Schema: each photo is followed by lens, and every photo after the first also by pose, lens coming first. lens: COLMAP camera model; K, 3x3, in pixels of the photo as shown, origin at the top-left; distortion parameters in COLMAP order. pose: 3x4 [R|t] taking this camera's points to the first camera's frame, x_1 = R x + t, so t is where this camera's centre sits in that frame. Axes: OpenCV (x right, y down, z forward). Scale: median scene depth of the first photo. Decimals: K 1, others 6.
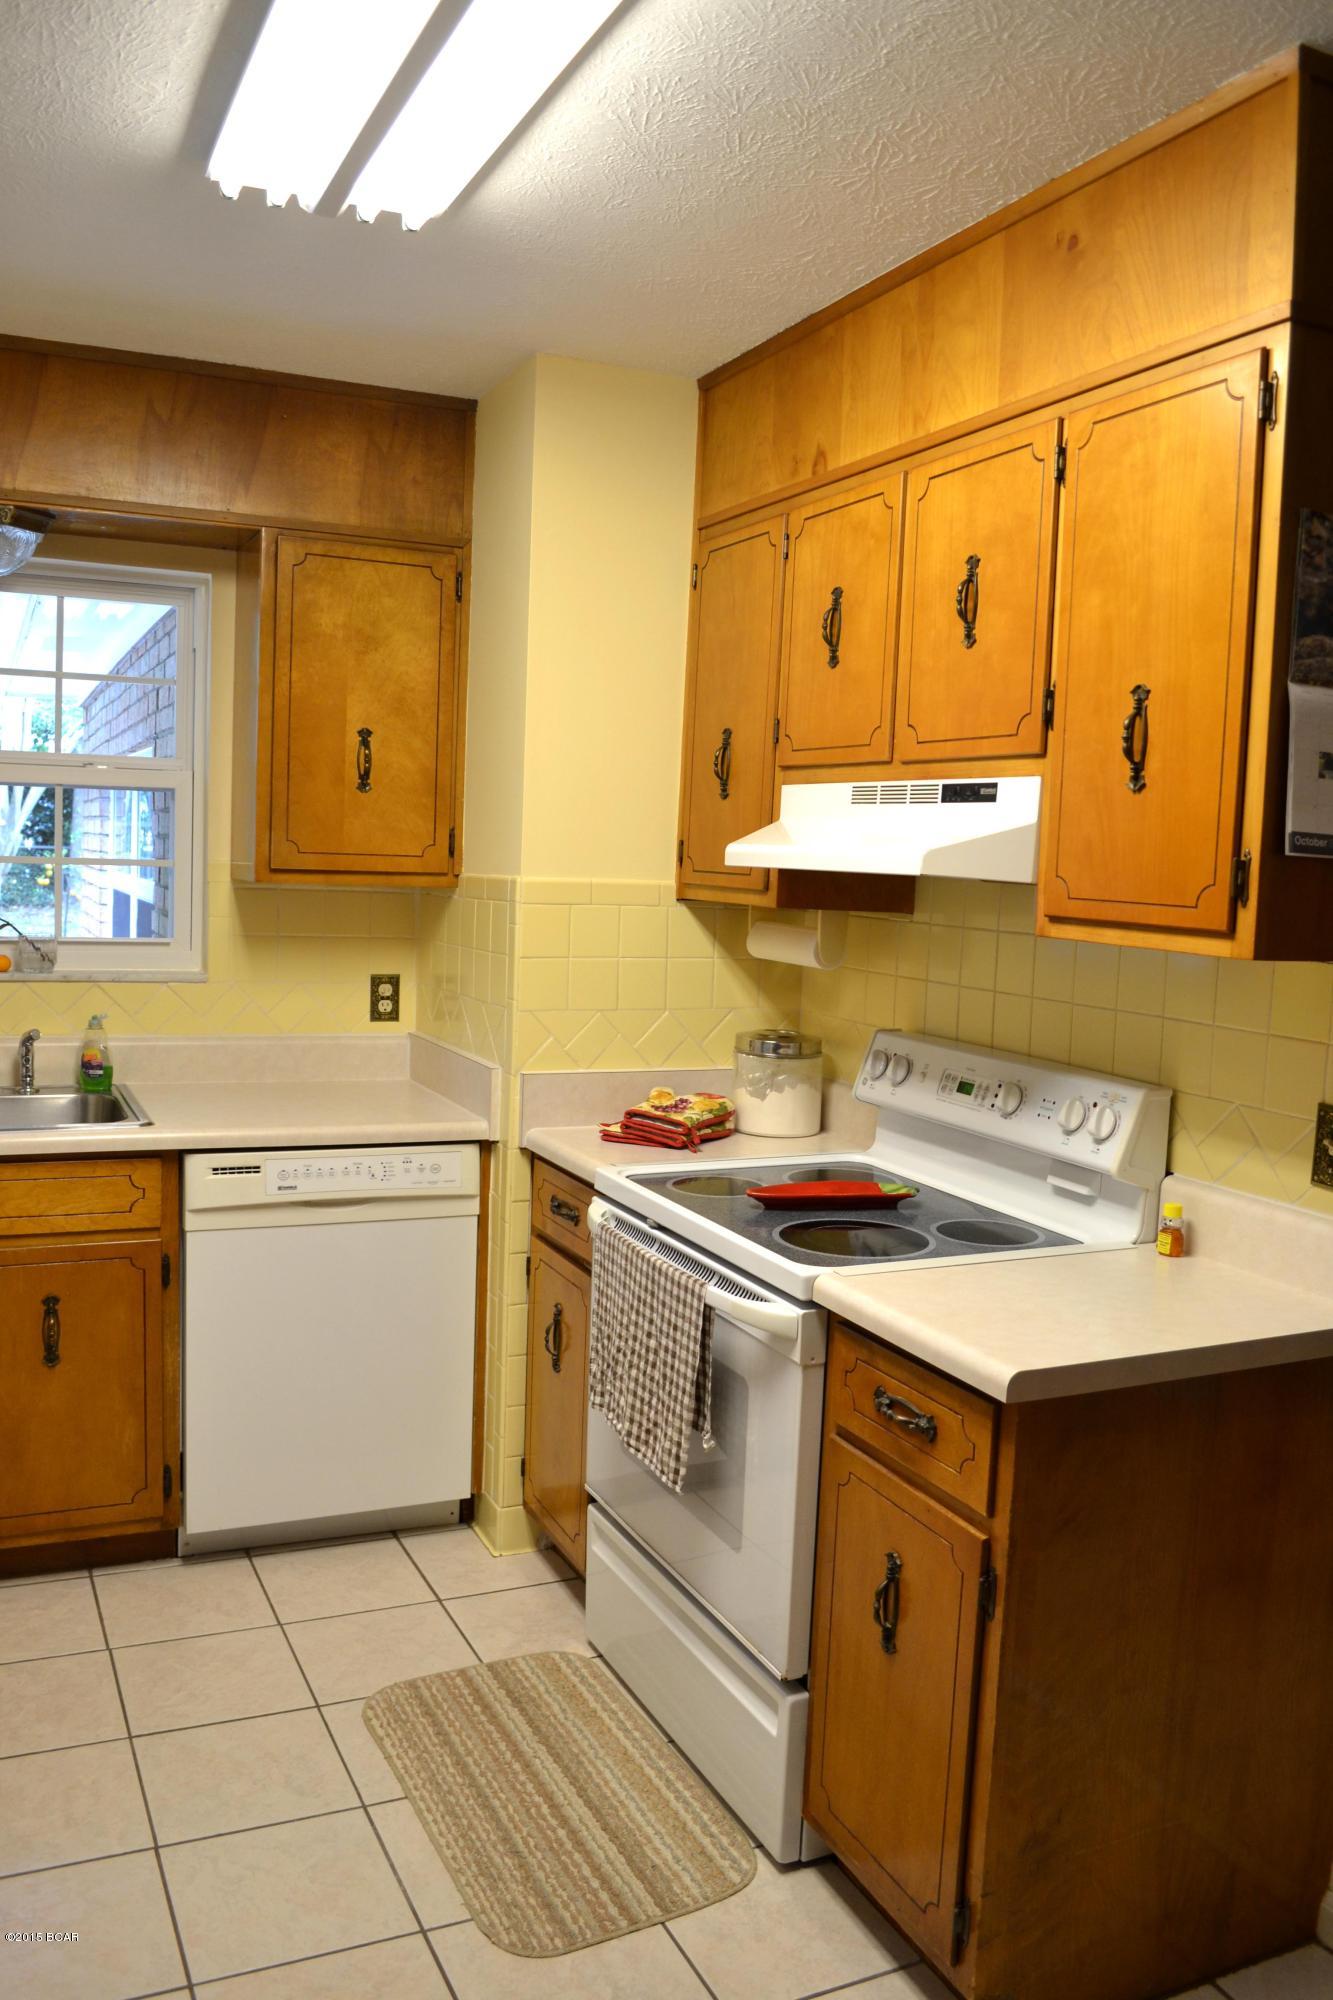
lens RADIAL K [[1615.2, 0, 668.5], [0, 1615.2, 1002.8], [0, 0, 1]] dist [-0.077946, 0.018311]
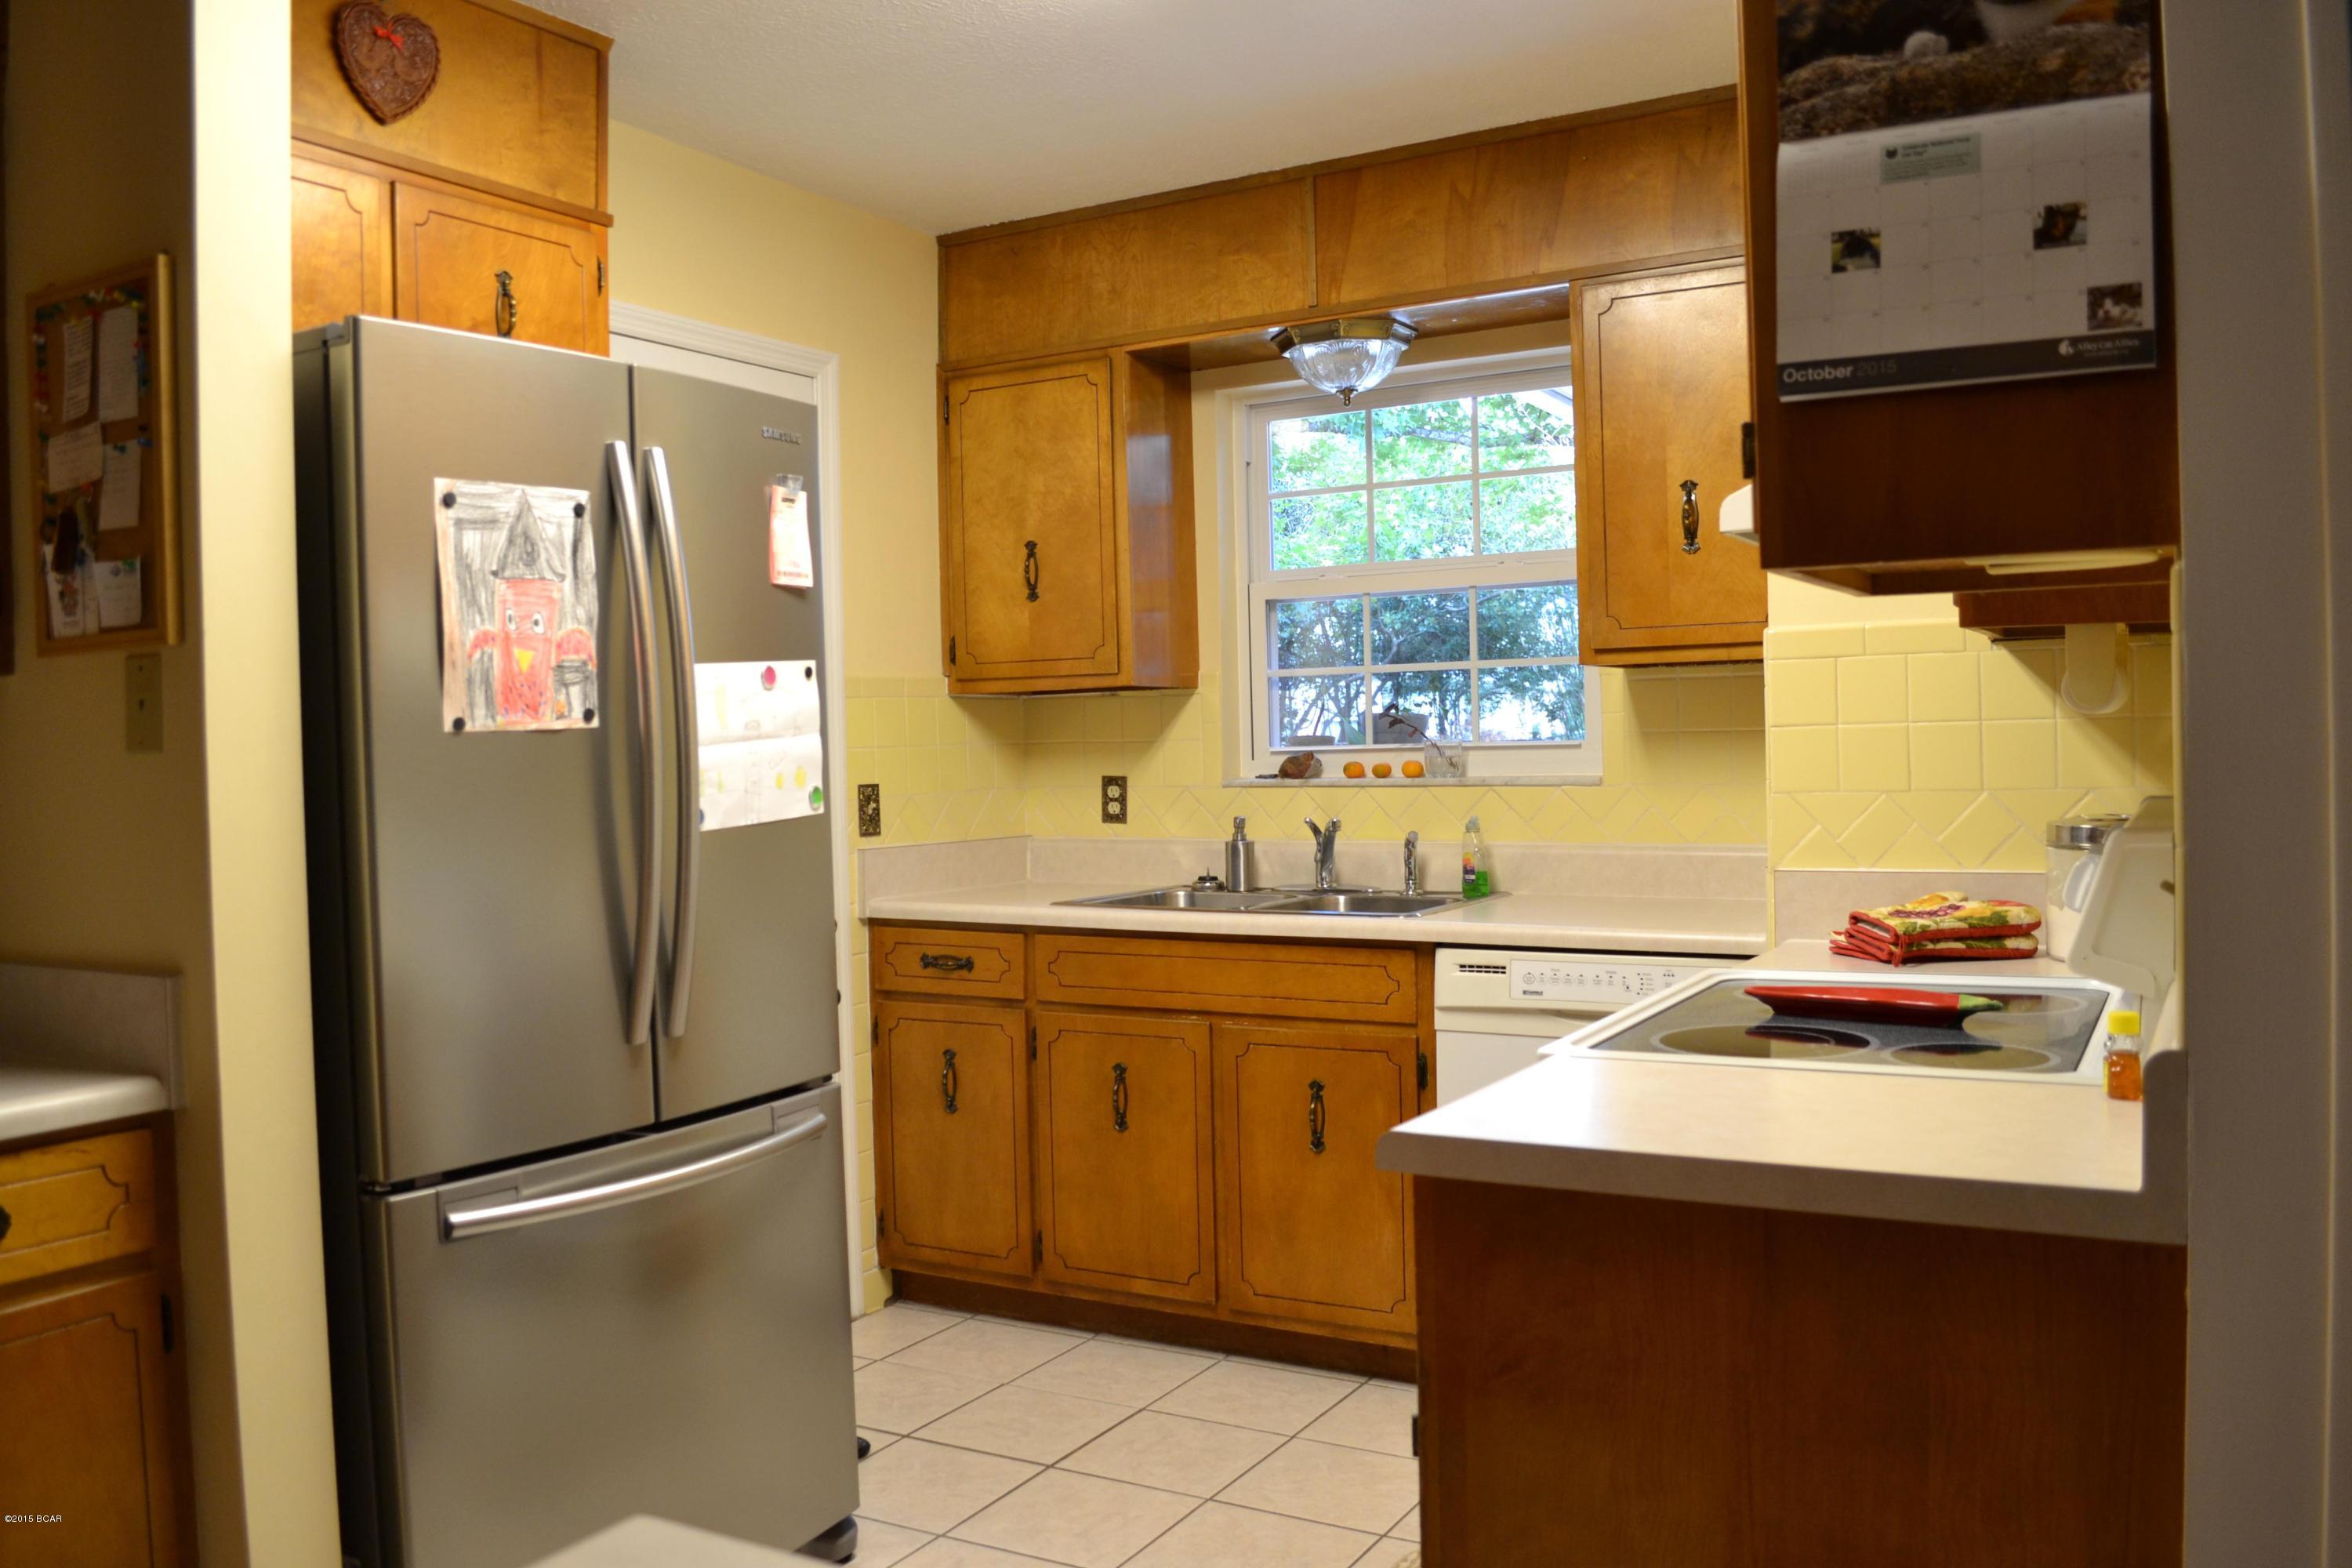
lens RADIAL K [[1899.5, 0, 1184.7], [0, 1899.5, 777.8], [0, 0, 1]] dist [-0.077946, 0.018311]
pose [[0.577154, -0.035791, -0.815850, 0.526731], [-0.033434, 0.997166, -0.067398, 0.073715], [0.815950, 0.066176, 0.574322, 0.223776]]
